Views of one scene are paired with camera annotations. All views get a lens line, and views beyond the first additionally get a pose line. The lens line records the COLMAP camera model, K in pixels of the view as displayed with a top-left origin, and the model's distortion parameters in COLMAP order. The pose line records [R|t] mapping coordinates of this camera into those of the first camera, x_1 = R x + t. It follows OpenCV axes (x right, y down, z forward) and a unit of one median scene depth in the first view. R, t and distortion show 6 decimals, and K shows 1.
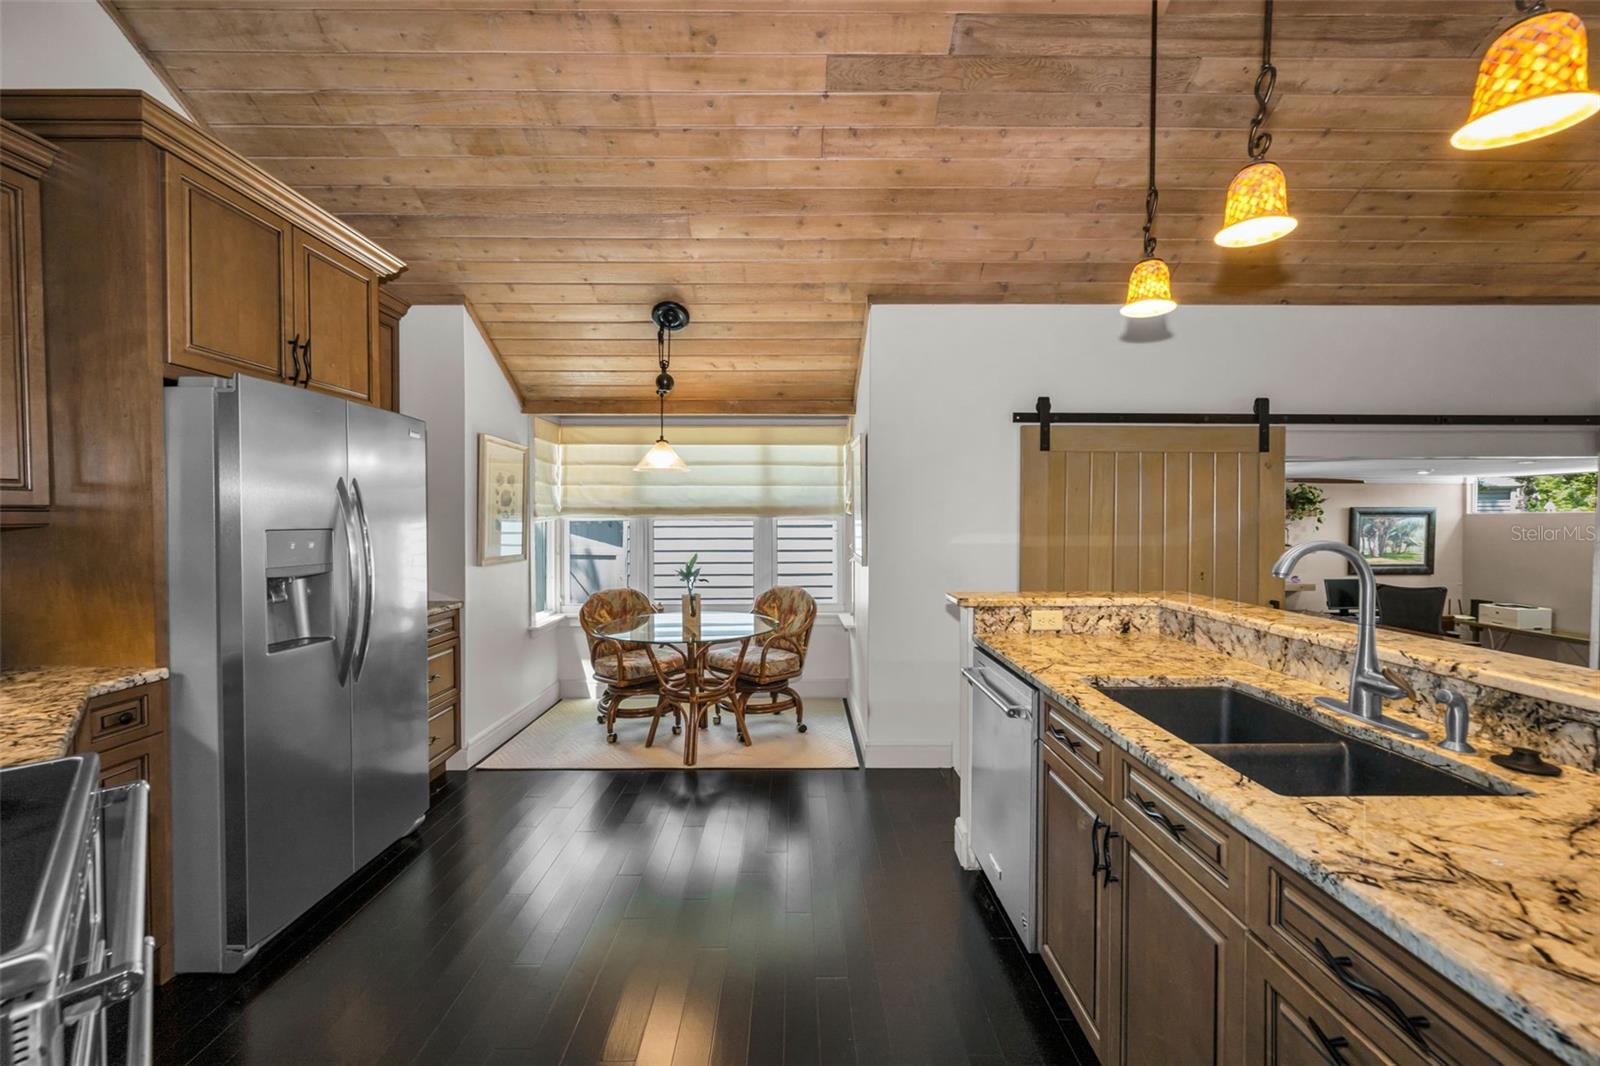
lens RADIAL K [[637.0, 0, 808.7], [0, 637.0, 529.7], [0, 0, 1]] dist [0.000029, 0.000411]
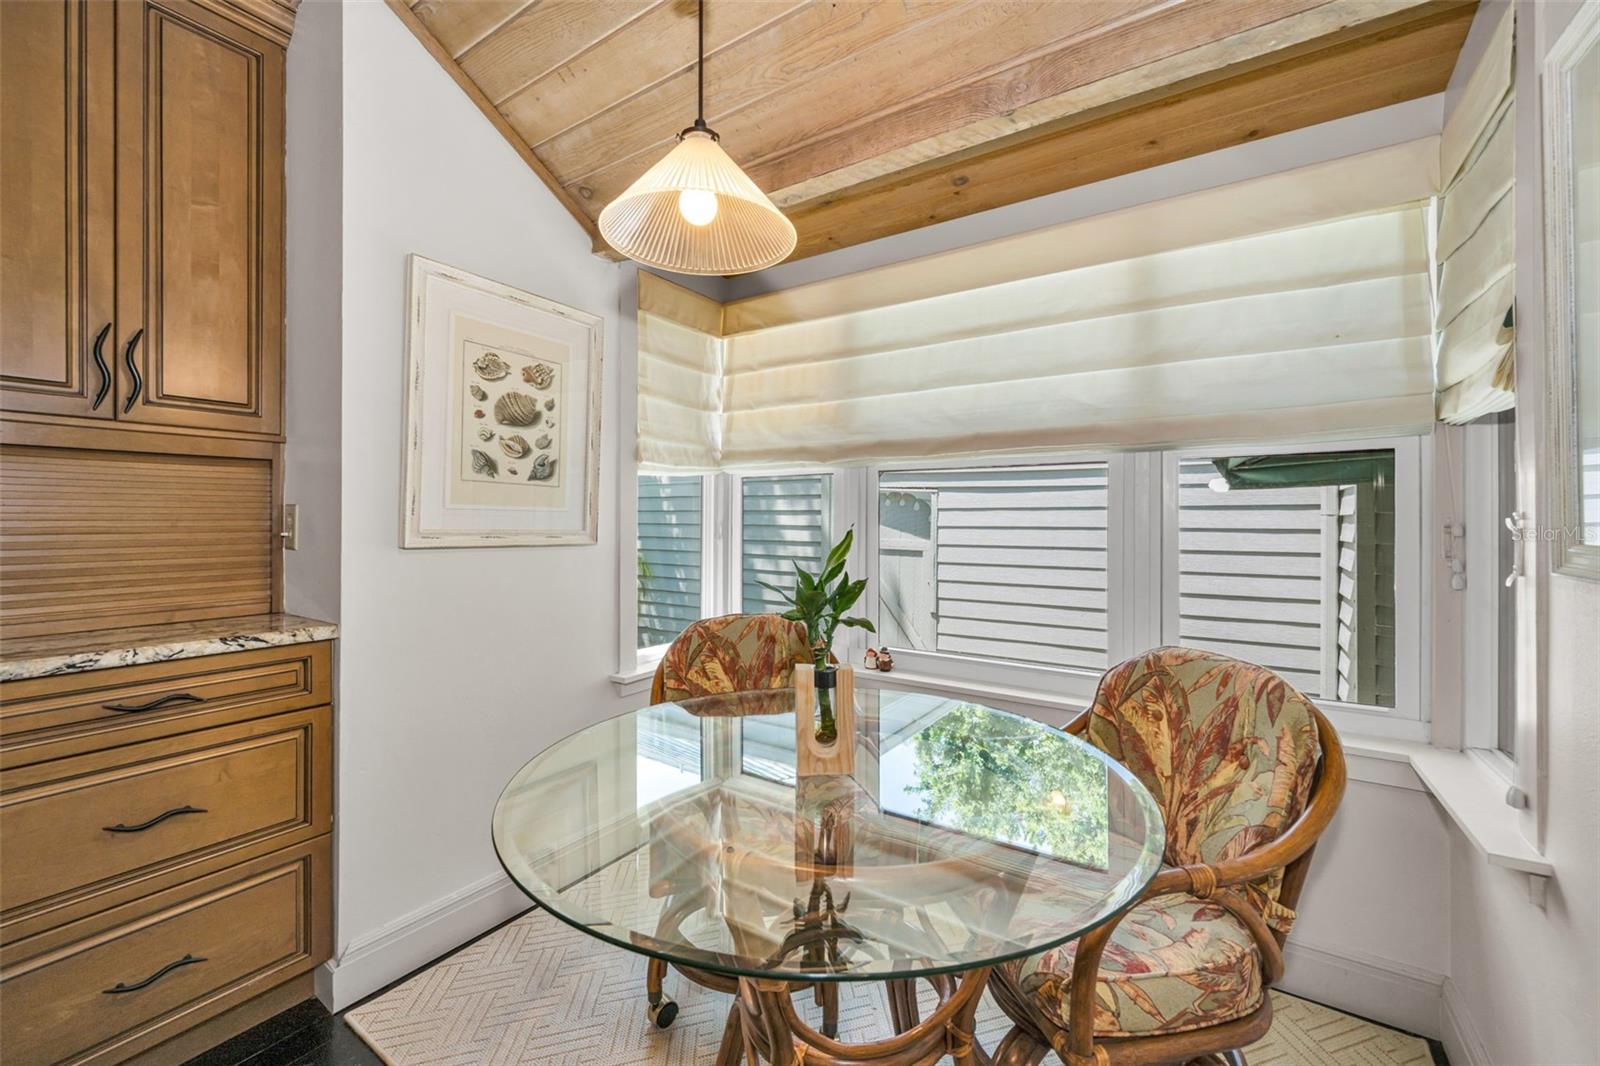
lens RADIAL K [[637.0, 0, 808.7], [0, 637.0, 529.7], [0, 0, 1]] dist [0.000029, 0.000411]
pose [[0.828846, 0.011843, -0.559352, -0.020270], [-0.012743, 0.999916, 0.002288, 0.029322], [0.559332, 0.005232, 0.828927, 0.587051]]
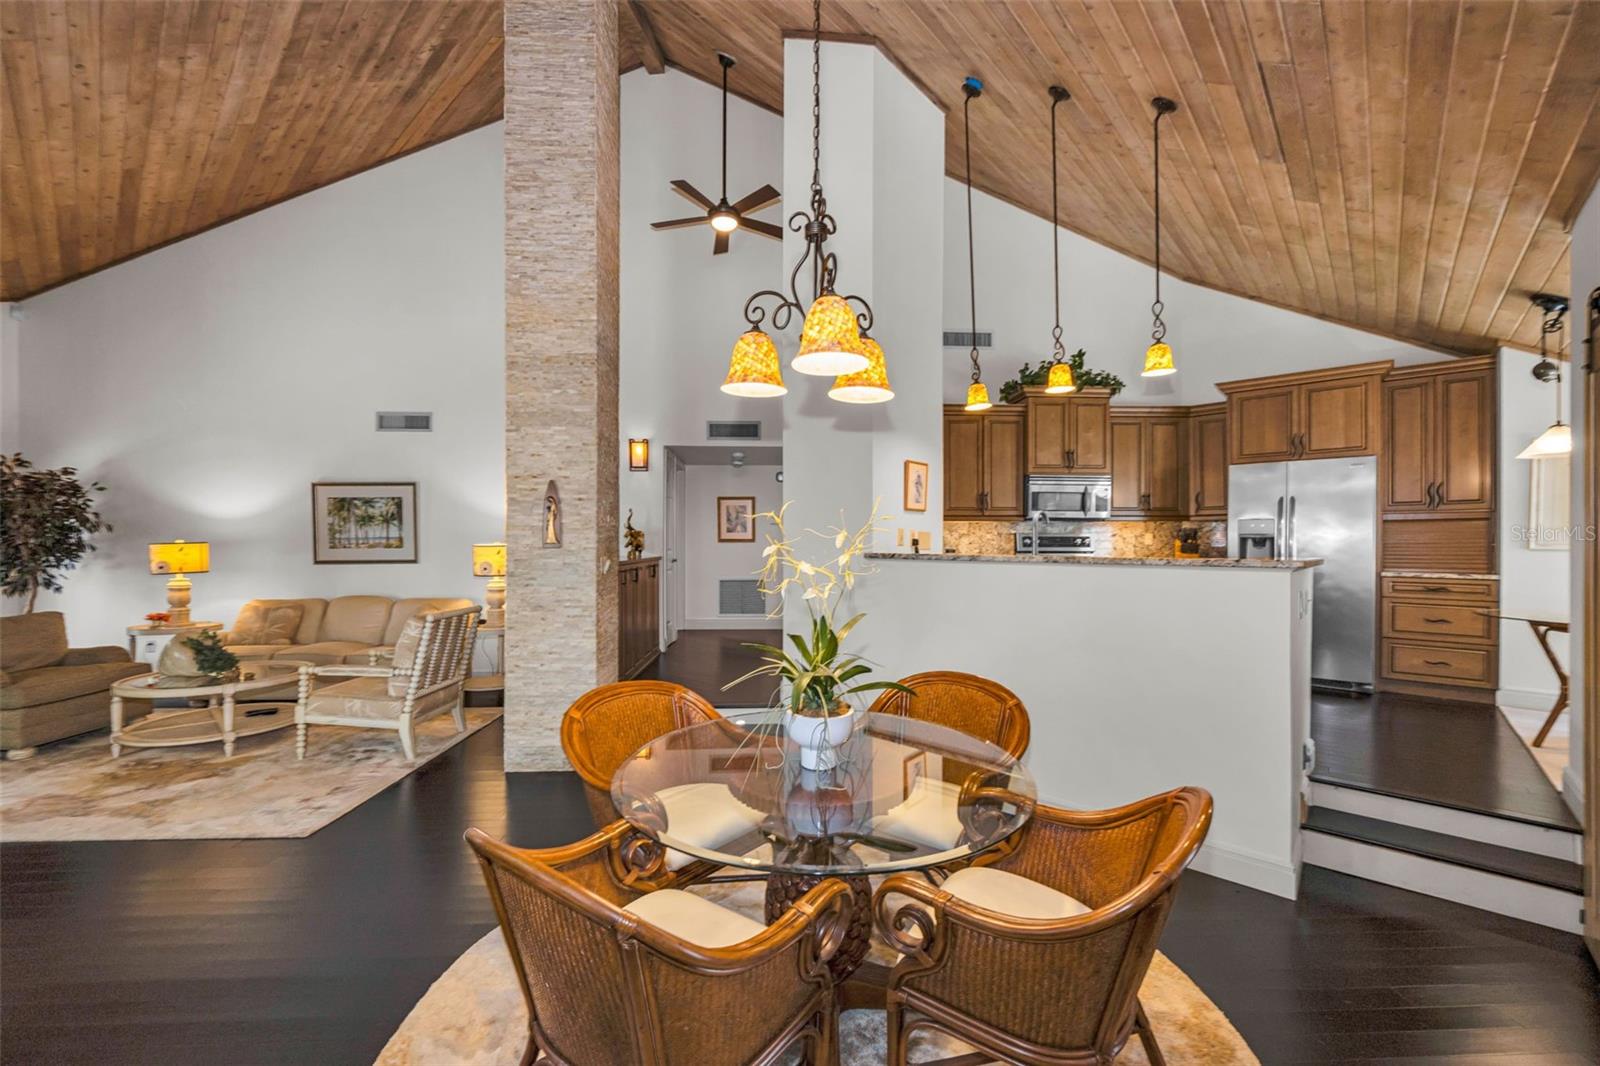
lens RADIAL K [[648.6, 0, 803.6], [0, 648.6, 542.1], [0, 0, 1]] dist [-0.002478, 0.000179]
pose [[-0.679222, -0.000812, -0.733932, 0.990075], [-0.012649, 0.999864, 0.010600, 0.036065], [0.733823, 0.016483, -0.679140, 0.615429]]
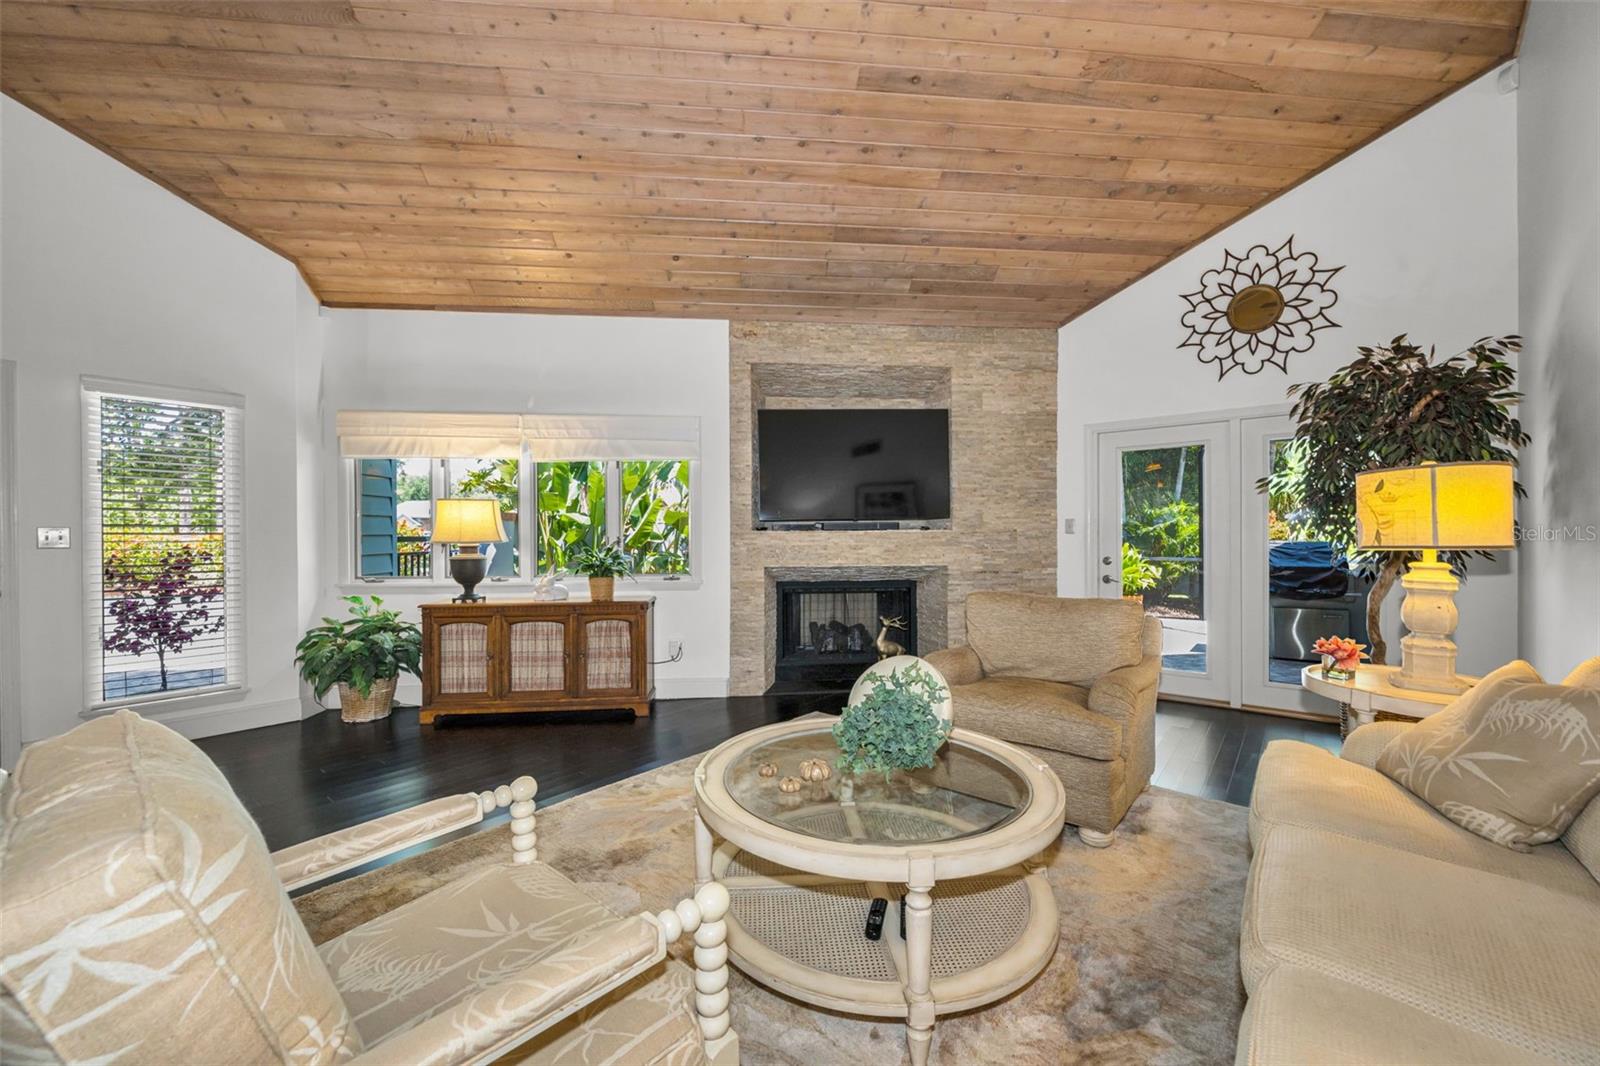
lens RADIAL K [[631.9, 0, 797.5], [0, 631.9, 539.2], [0, 0, 1]] dist [-0.000219, 0.000057]
pose [[-0.091495, -0.007444, 0.995778, 0.466682], [0.017920, 0.999798, 0.009121, 0.103618], [-0.995644, 0.018679, -0.091343, -0.603779]]
